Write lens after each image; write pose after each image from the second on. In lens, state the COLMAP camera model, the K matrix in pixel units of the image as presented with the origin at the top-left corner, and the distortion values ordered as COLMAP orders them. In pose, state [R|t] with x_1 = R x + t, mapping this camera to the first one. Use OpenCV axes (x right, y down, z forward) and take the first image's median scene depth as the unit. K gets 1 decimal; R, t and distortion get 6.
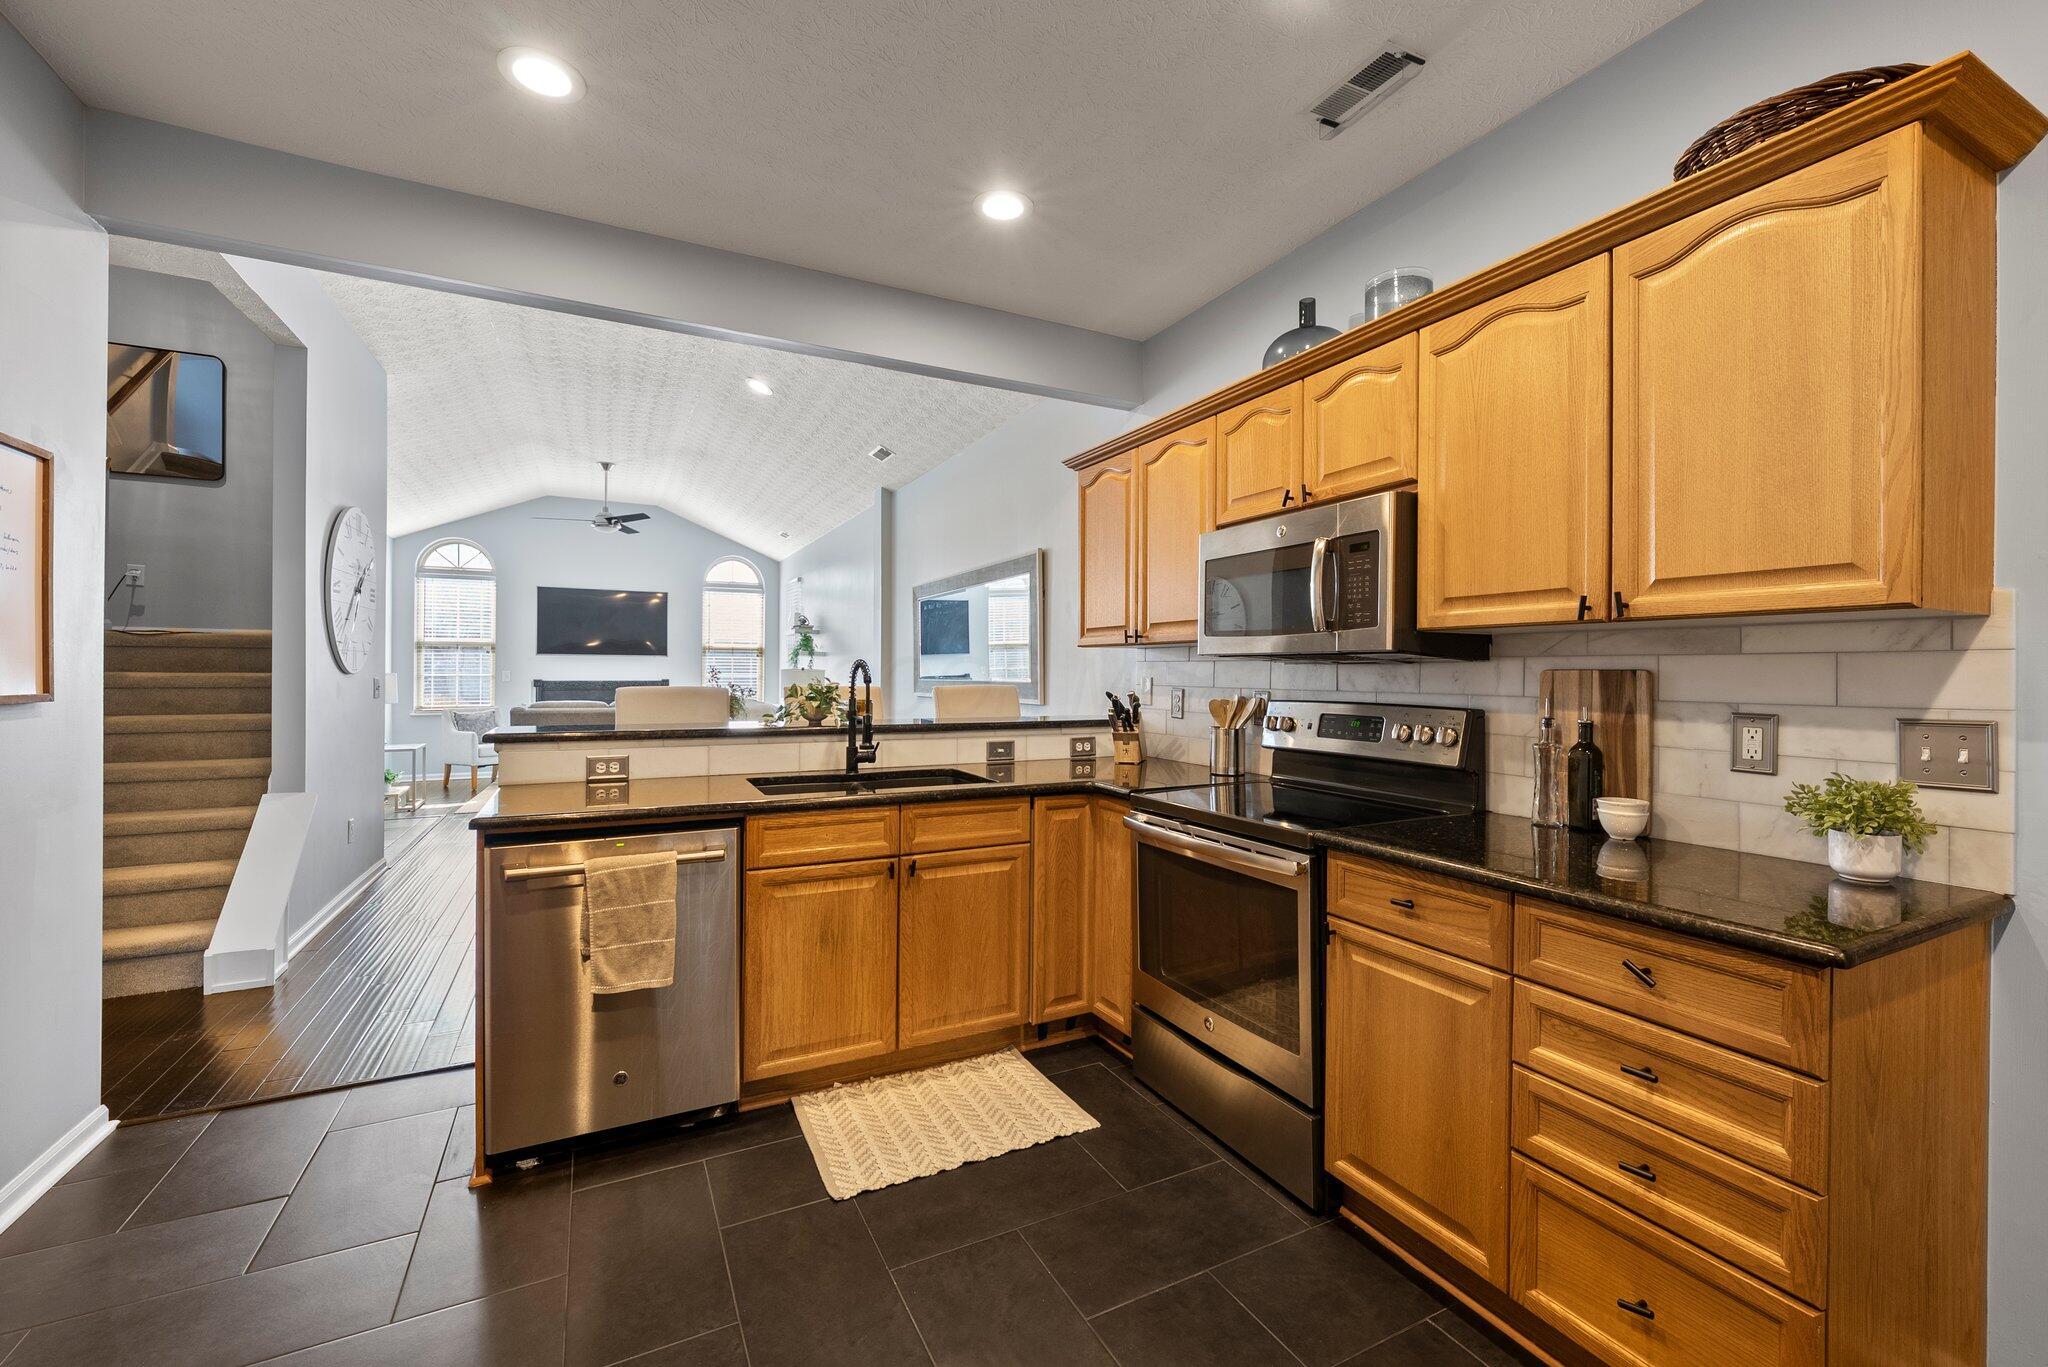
lens RADIAL K [[892.3, 0, 1029.7], [0, 892.3, 677.0], [0, 0, 1]] dist [0.011558, 0.000251]
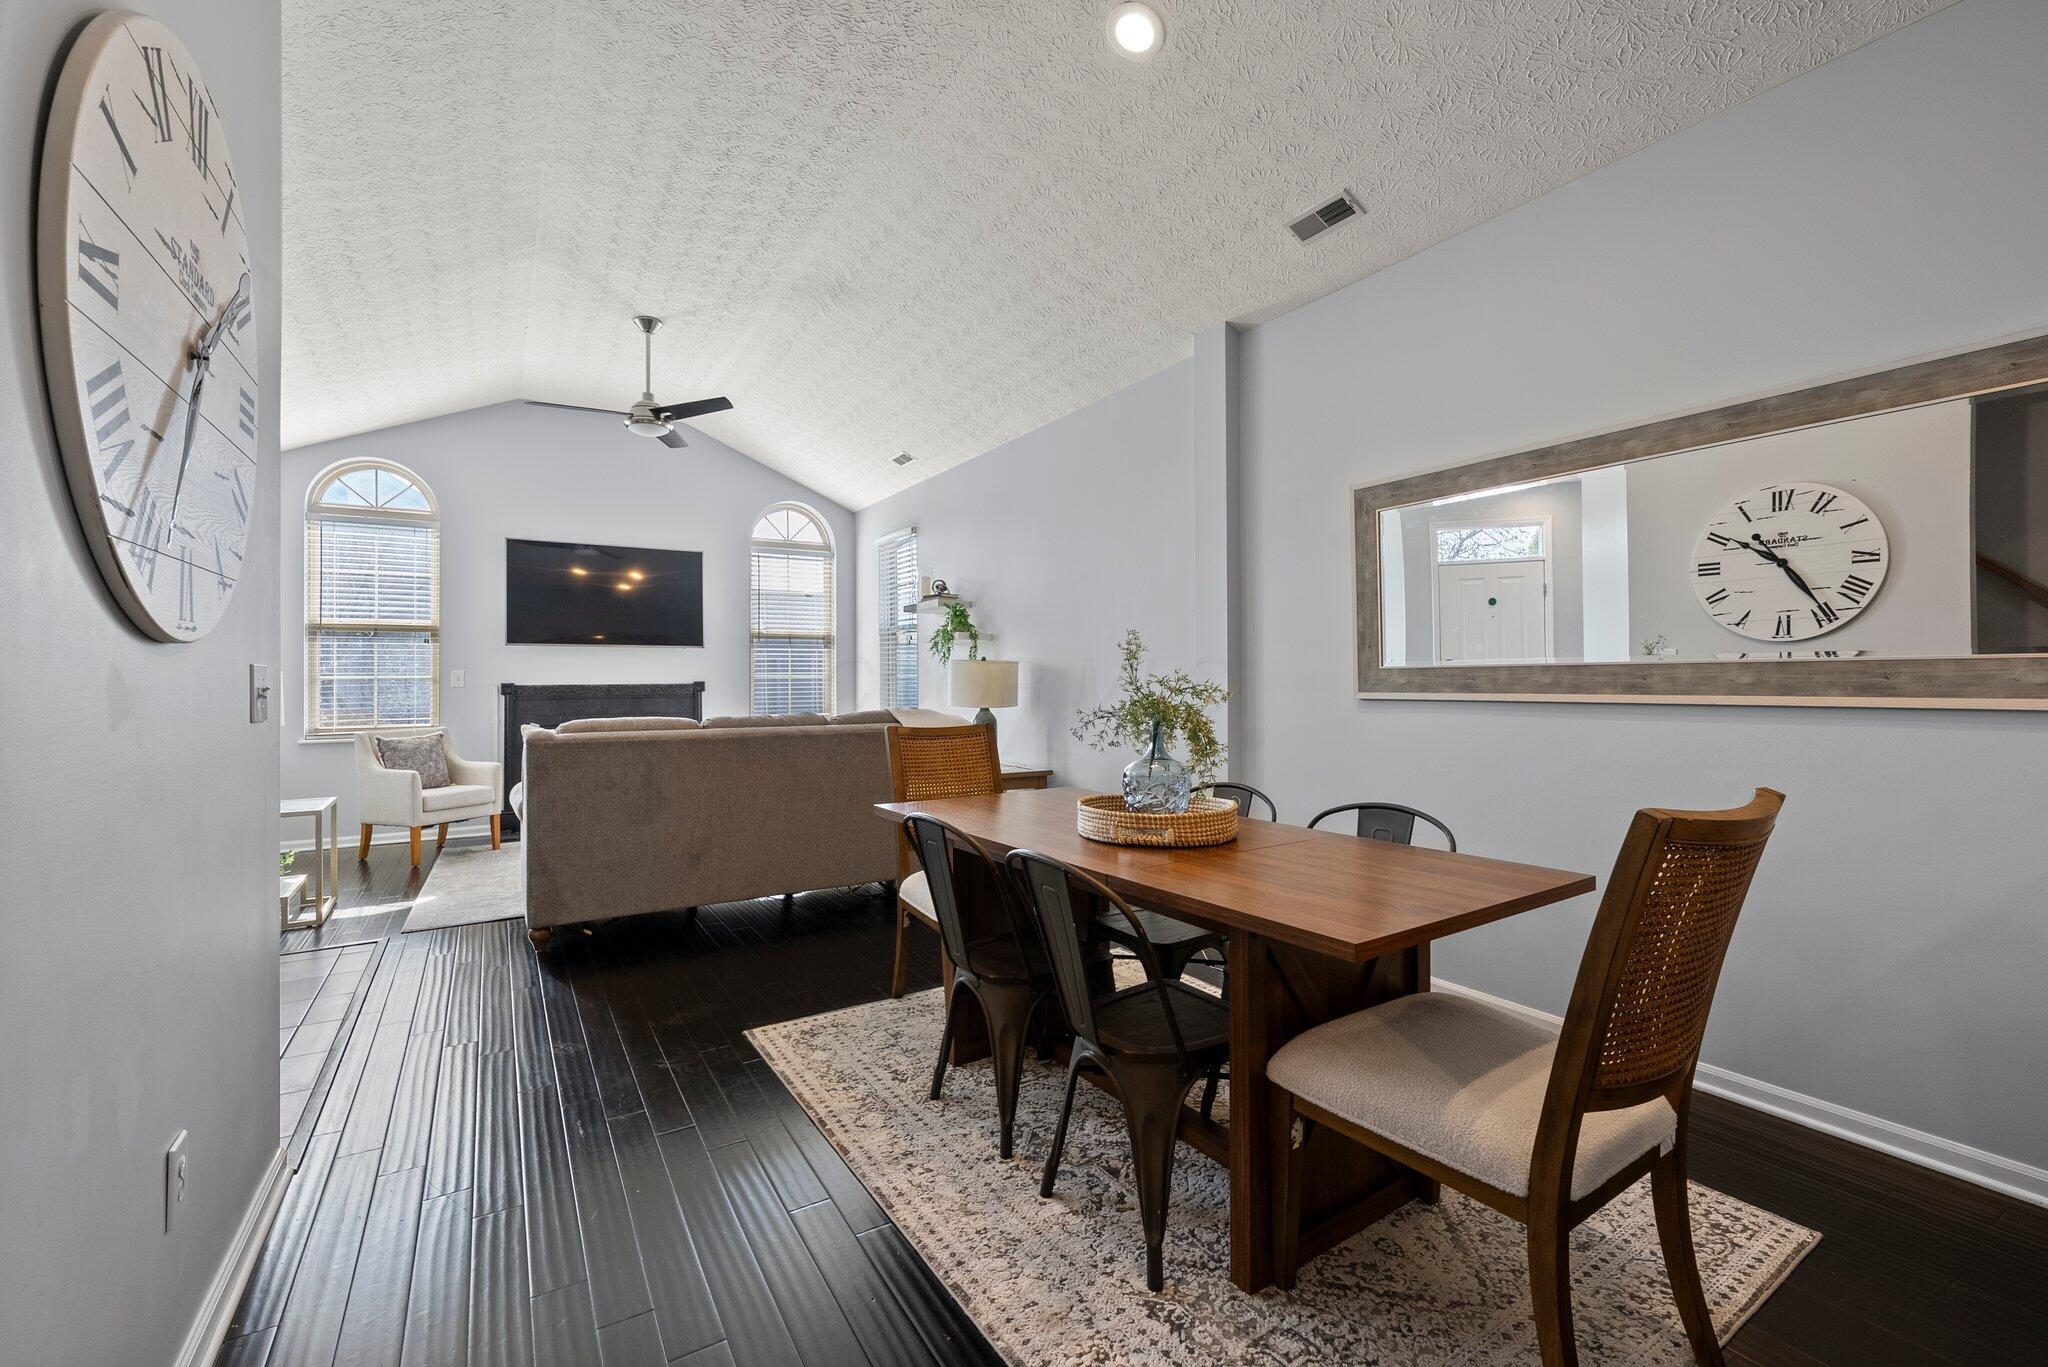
lens RADIAL K [[855.1, 0, 1007.2], [0, 855.1, 681.3], [0, 0, 1]] dist [0.002001, -0.000102]
pose [[0.994009, -0.013730, 0.108434, -0.263452], [0.013949, 0.999902, -0.001259, 0.007592], [-0.108406, 0.002764, 0.994103, 0.354081]]
